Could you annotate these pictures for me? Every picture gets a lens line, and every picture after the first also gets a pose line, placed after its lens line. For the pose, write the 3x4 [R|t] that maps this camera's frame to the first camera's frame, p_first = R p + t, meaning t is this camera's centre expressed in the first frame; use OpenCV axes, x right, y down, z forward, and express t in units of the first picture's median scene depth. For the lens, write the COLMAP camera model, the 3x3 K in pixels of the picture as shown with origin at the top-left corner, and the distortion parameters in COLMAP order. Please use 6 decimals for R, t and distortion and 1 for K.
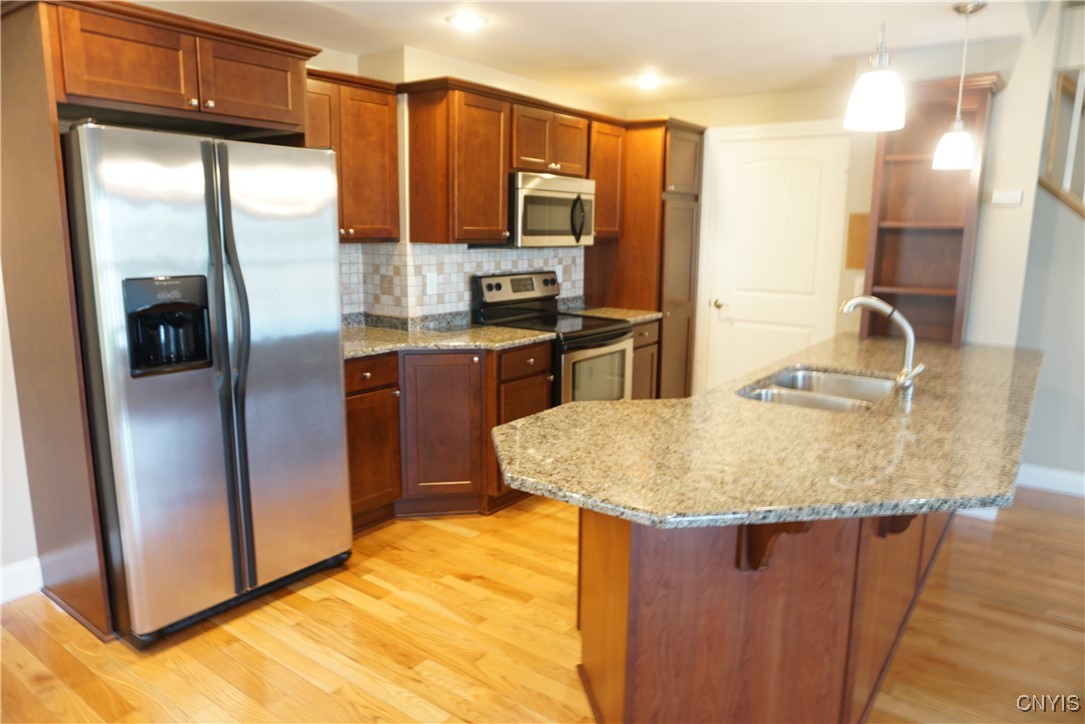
lens RADIAL K [[729.5, 0, 541.0], [0, 729.5, 366.7], [0, 0, 1]] dist [-0.049047, 0.039020]
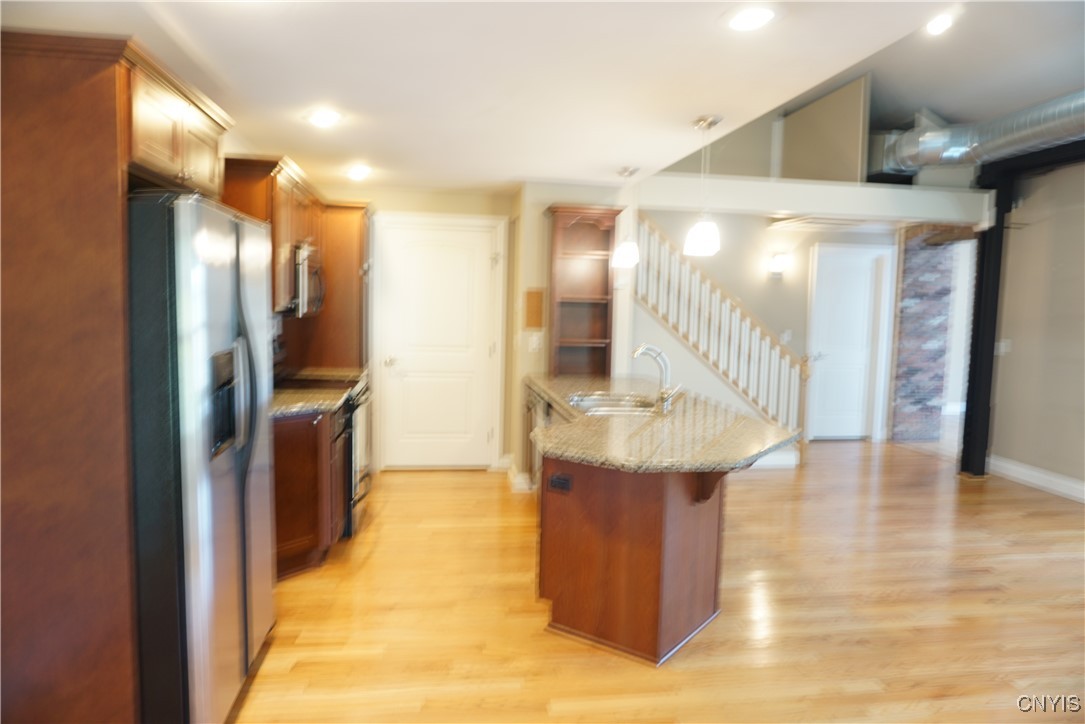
lens RADIAL K [[729.5, 0, 541.0], [0, 729.5, 366.7], [0, 0, 1]] dist [-0.049047, 0.039020]
pose [[0.694963, -0.054544, 0.716974, -0.462309], [0.110275, 0.993408, -0.031316, -0.012499], [-0.710539, 0.100828, 0.696397, 0.007583]]
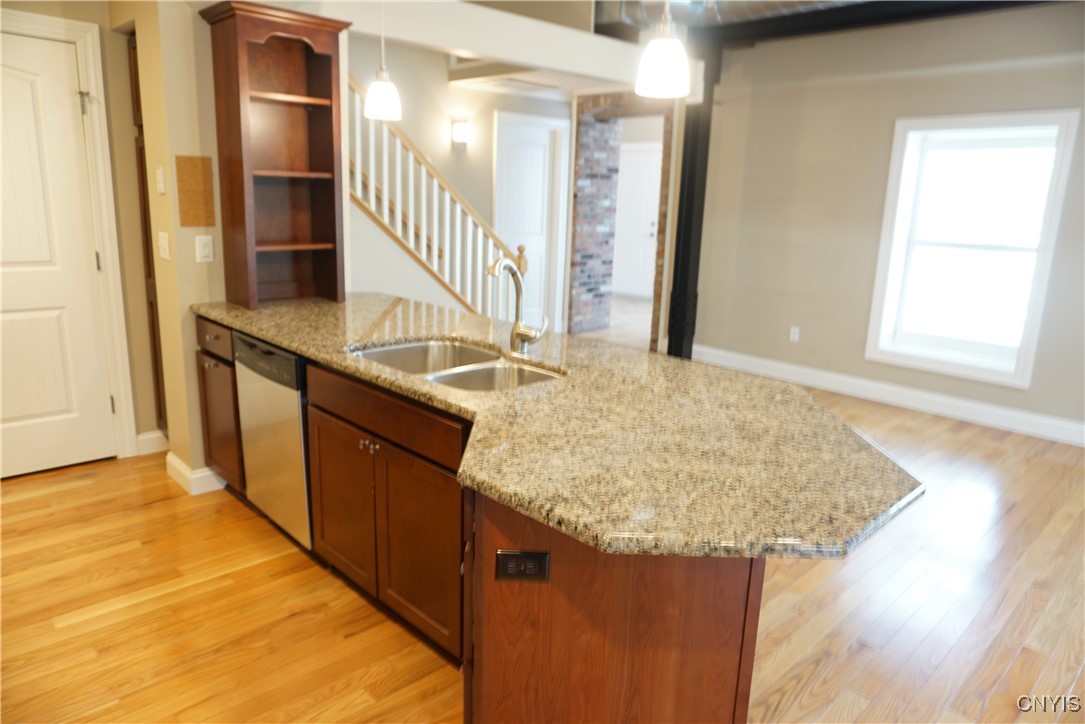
lens RADIAL K [[732.3, 0, 542.2], [0, 732.3, 367.9], [0, 0, 1]] dist [-0.046193, 0.040077]
pose [[0.154454, -0.232229, 0.960319, -0.264525], [0.148124, 0.966441, 0.209886, -0.077804], [-0.976833, 0.109828, 0.183669, 0.401537]]
